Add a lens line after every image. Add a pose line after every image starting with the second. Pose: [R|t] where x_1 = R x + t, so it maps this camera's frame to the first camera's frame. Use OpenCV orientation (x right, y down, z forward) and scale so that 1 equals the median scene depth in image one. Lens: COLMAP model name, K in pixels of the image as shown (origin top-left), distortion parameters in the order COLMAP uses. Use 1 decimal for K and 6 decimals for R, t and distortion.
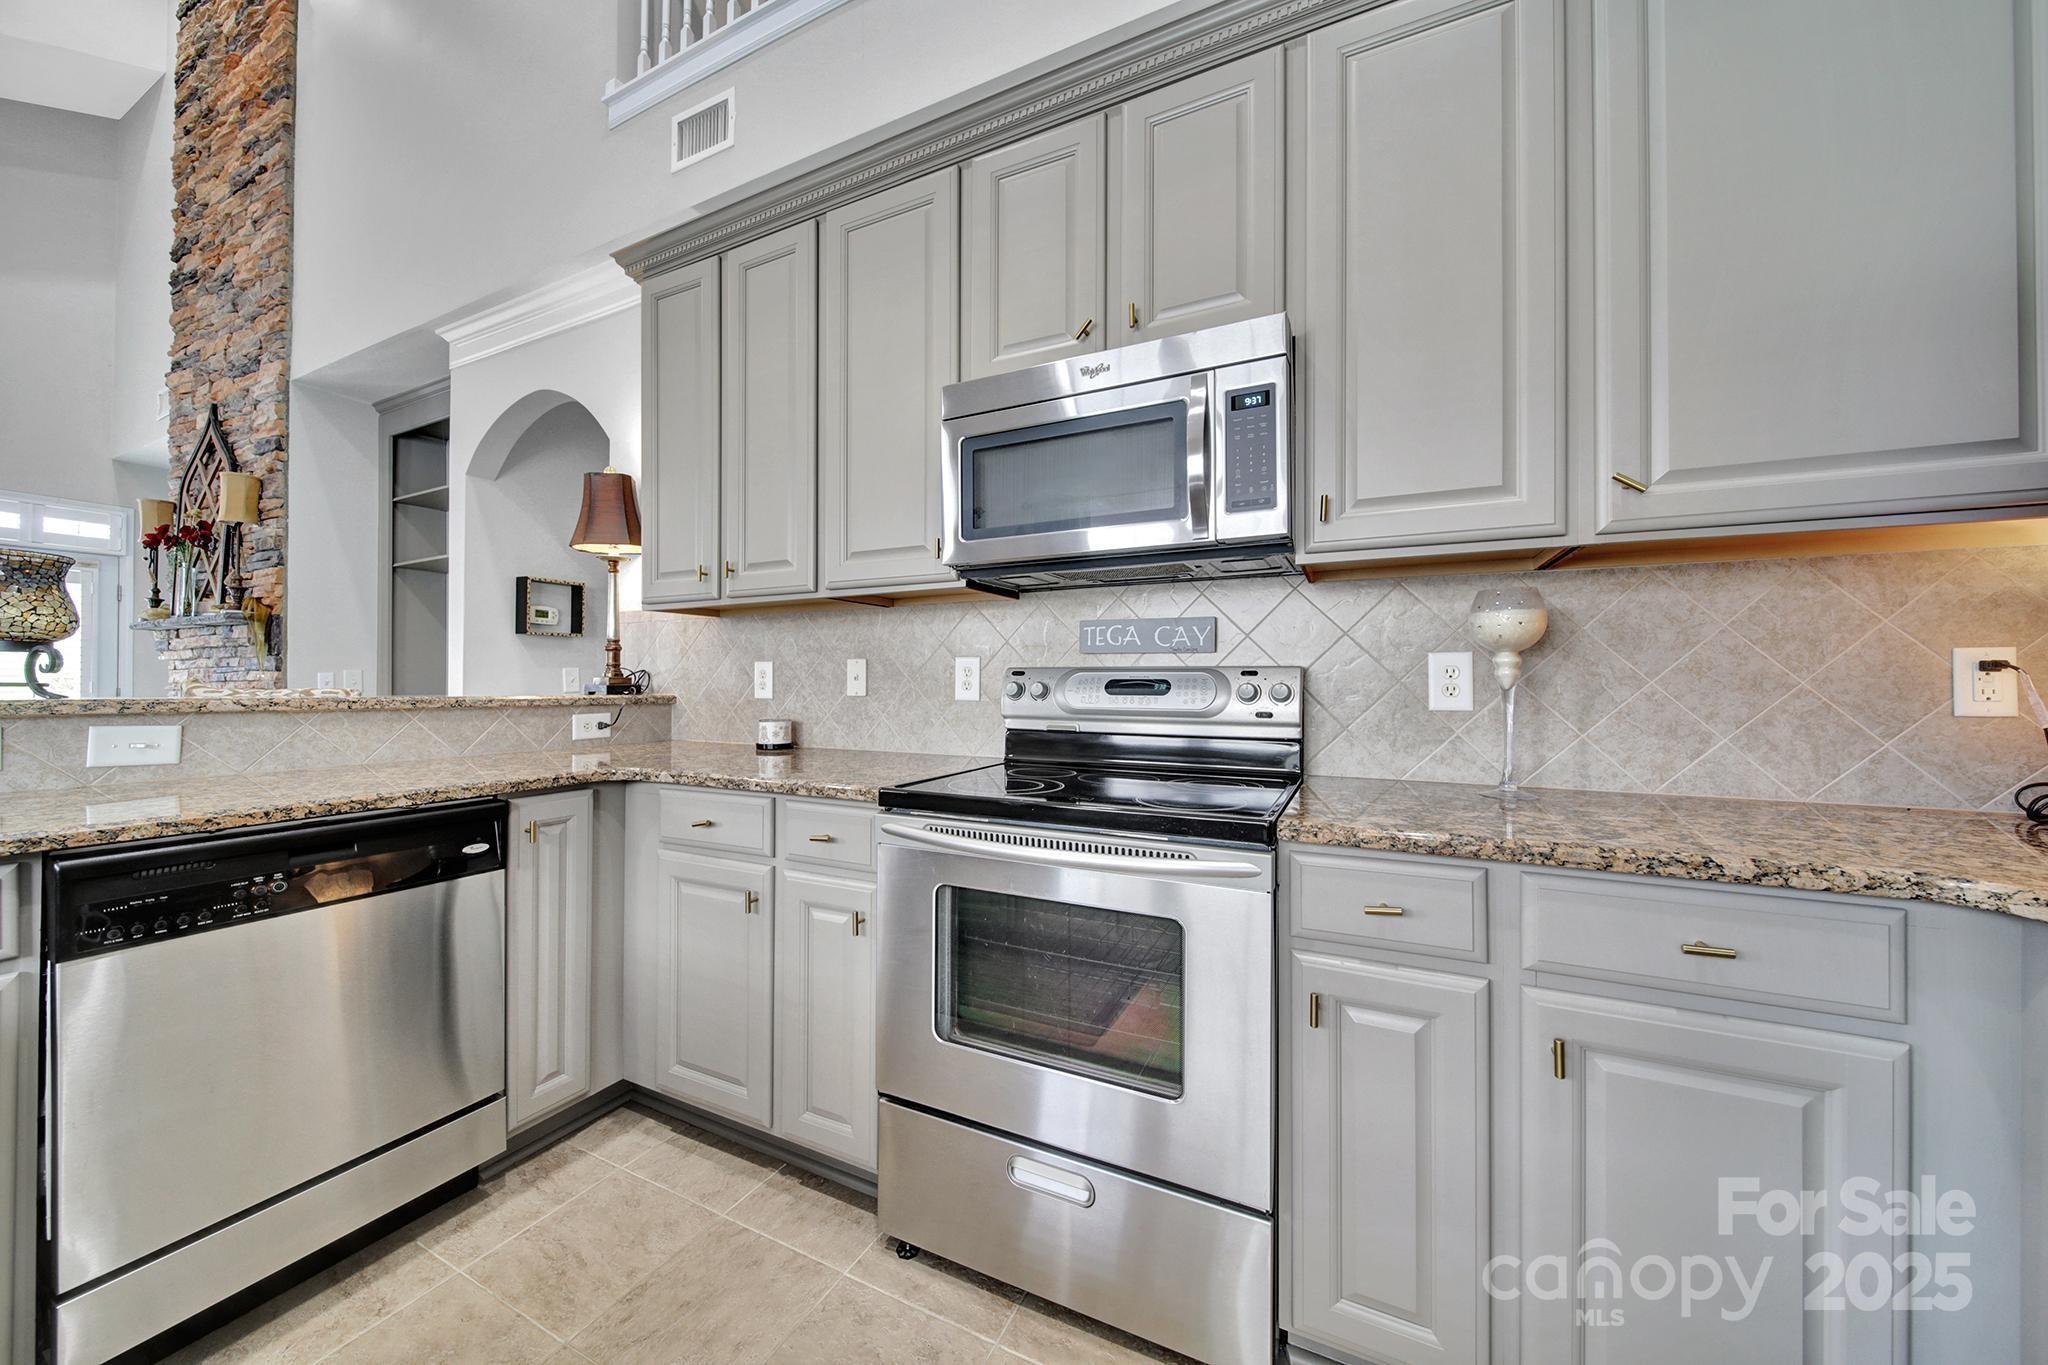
lens RADIAL K [[721.1, 0, 1002.9], [0, 721.1, 675.0], [0, 0, 1]] dist [-0.000596, -0.001746]
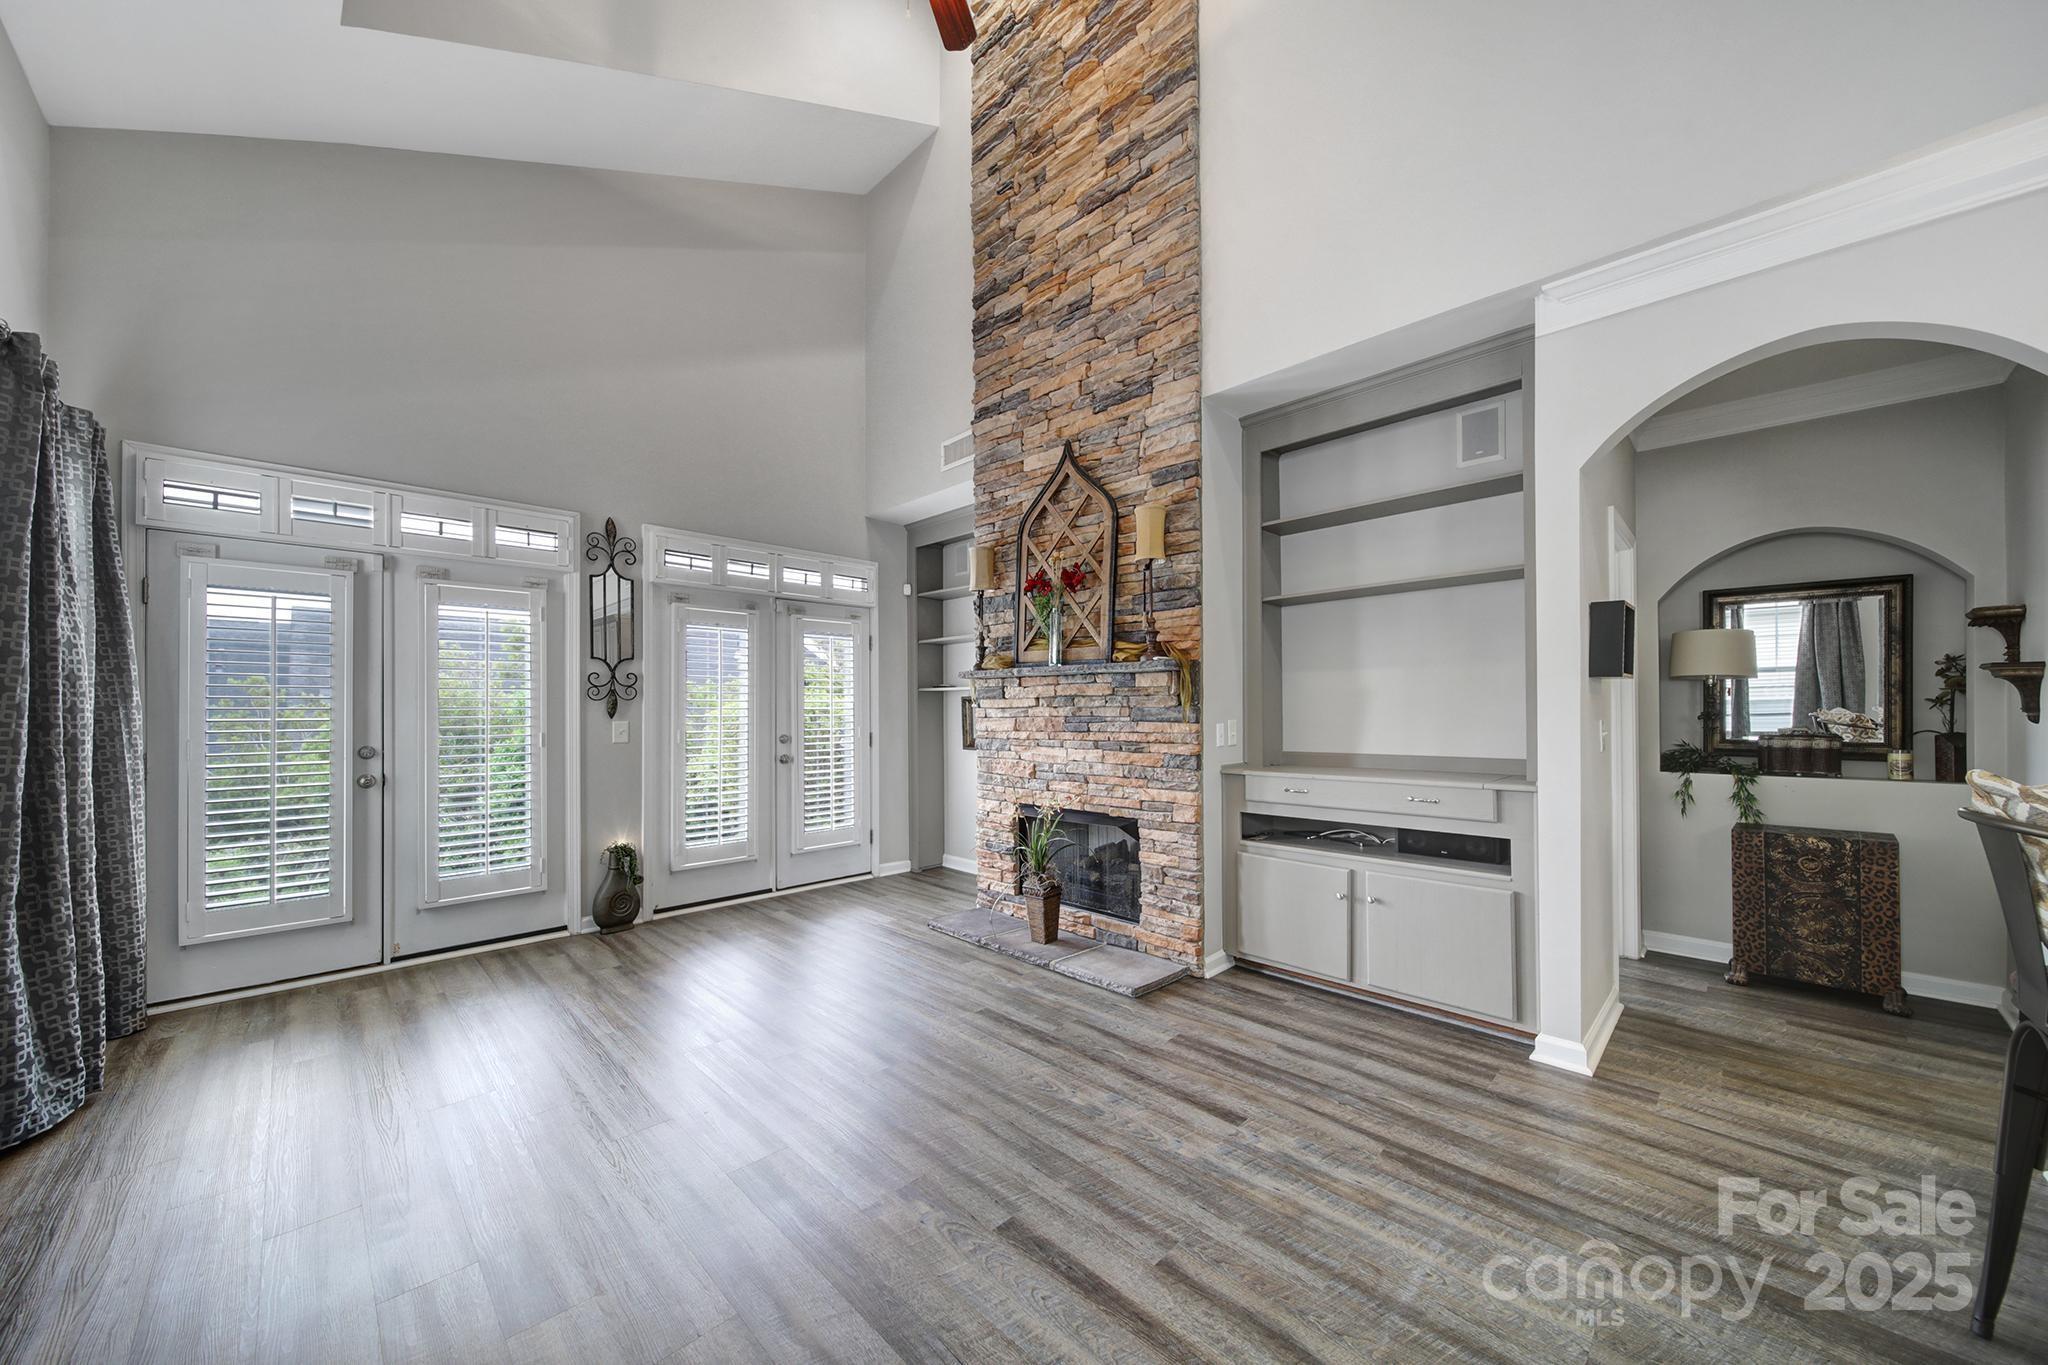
lens RADIAL K [[721.1, 0, 1029.4], [0, 721.1, 703.9], [0, 0, 1]] dist [-0.000596, -0.001746]
pose [[0.948696, -0.008537, -0.316074, -1.518180], [0.010215, 0.999941, 0.003652, -0.056529], [0.316024, -0.006694, 0.948728, 0.133132]]
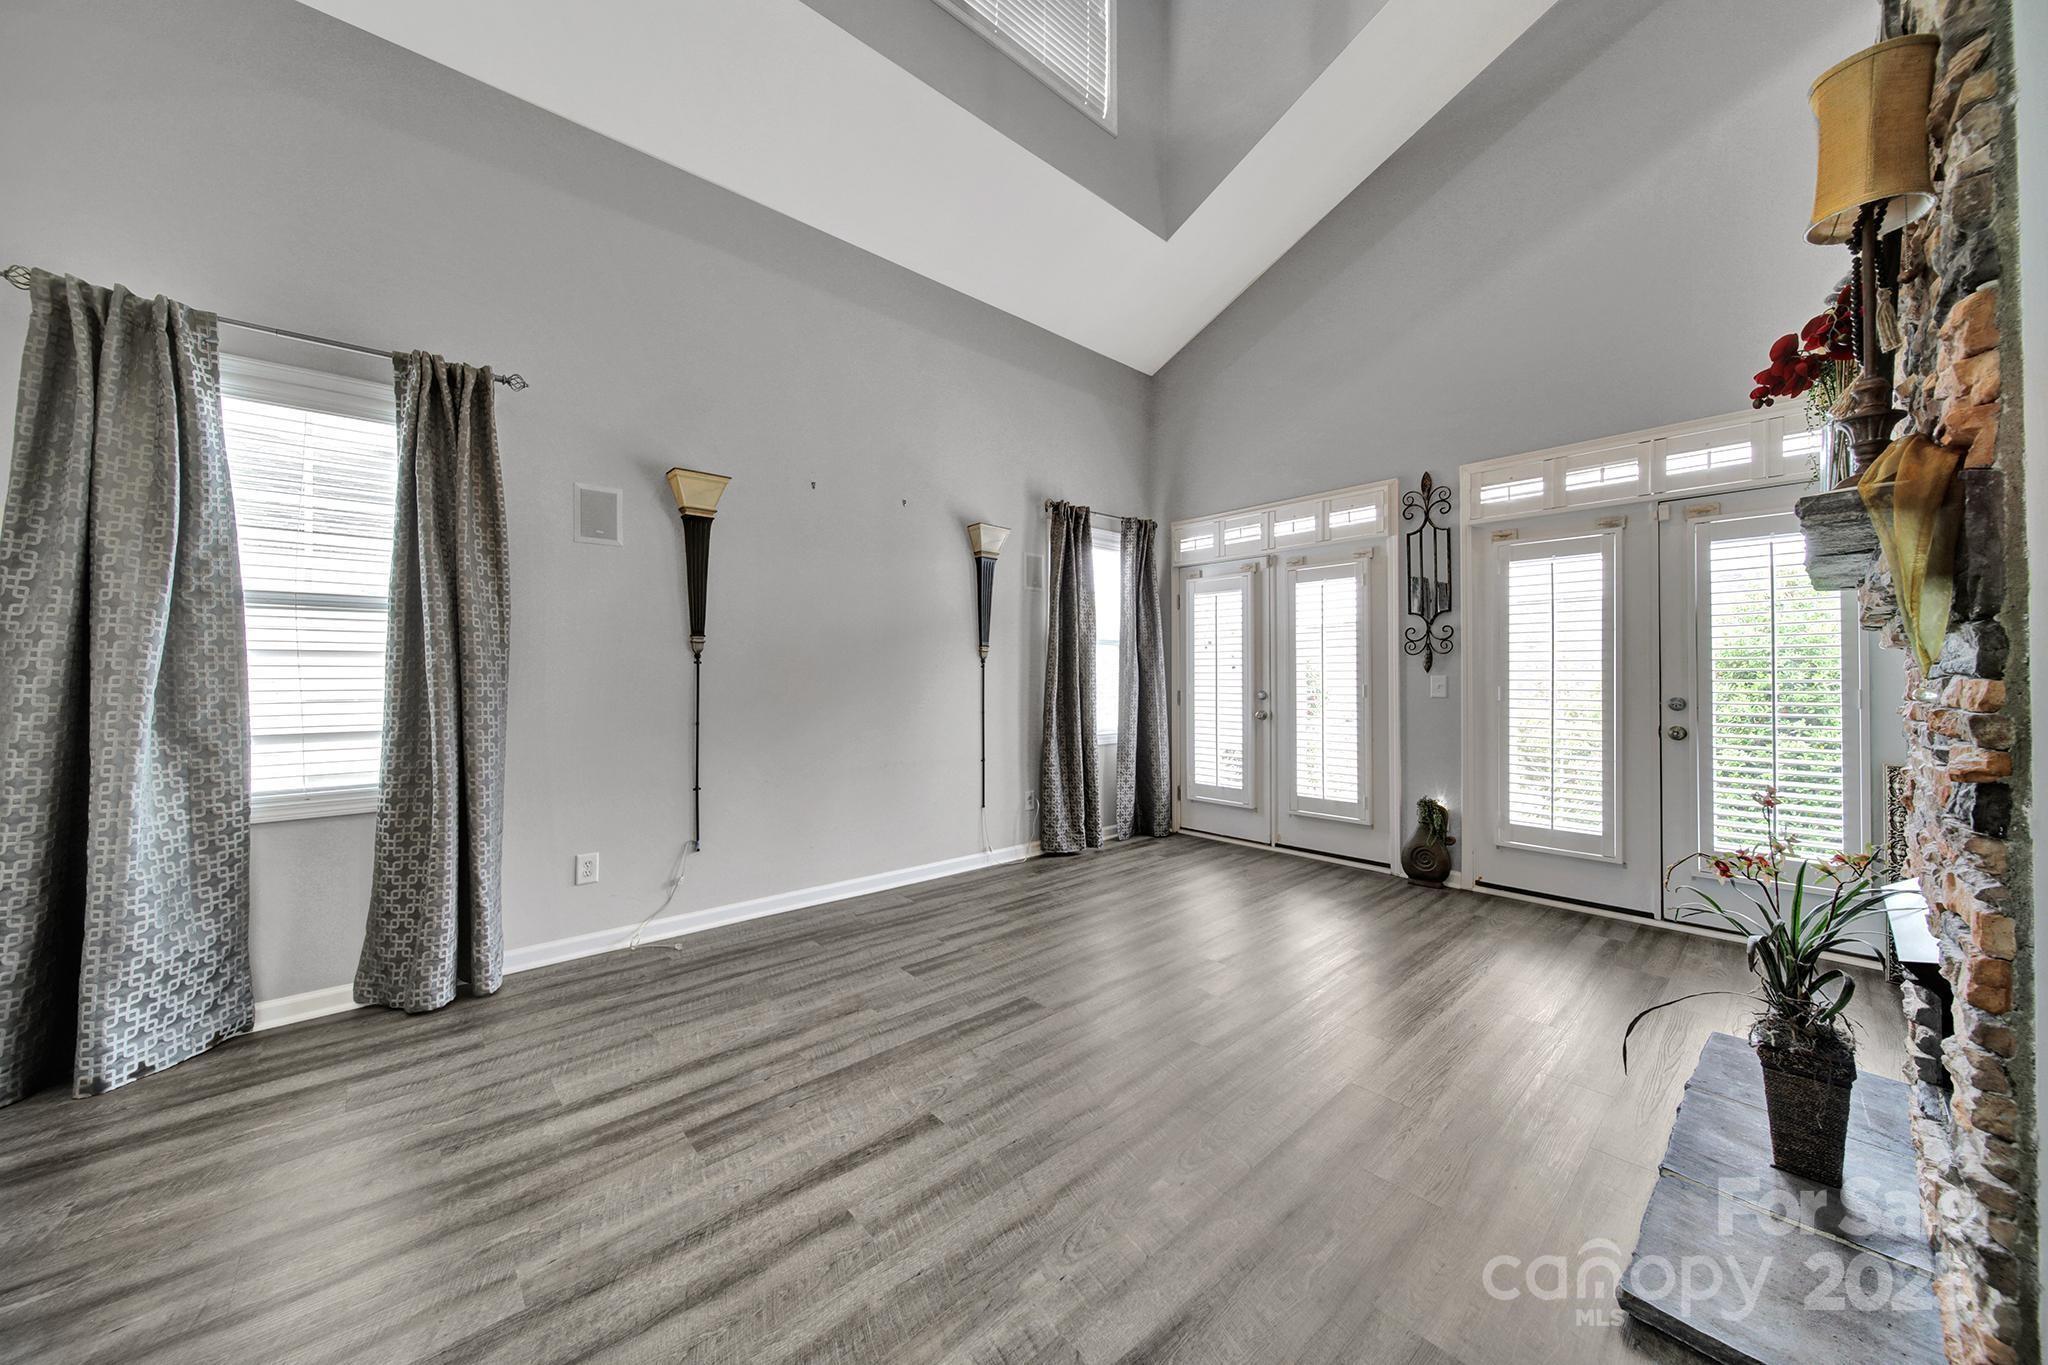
lens RADIAL K [[721.1, 0, 1029.2], [0, 721.1, 666.6], [0, 0, 1]] dist [-0.000596, -0.001746]
pose [[-0.351803, -0.013882, -0.935971, -1.035471], [0.015279, 0.999672, -0.020570, -0.015883], [0.935949, -0.021537, -0.351476, 1.243024]]
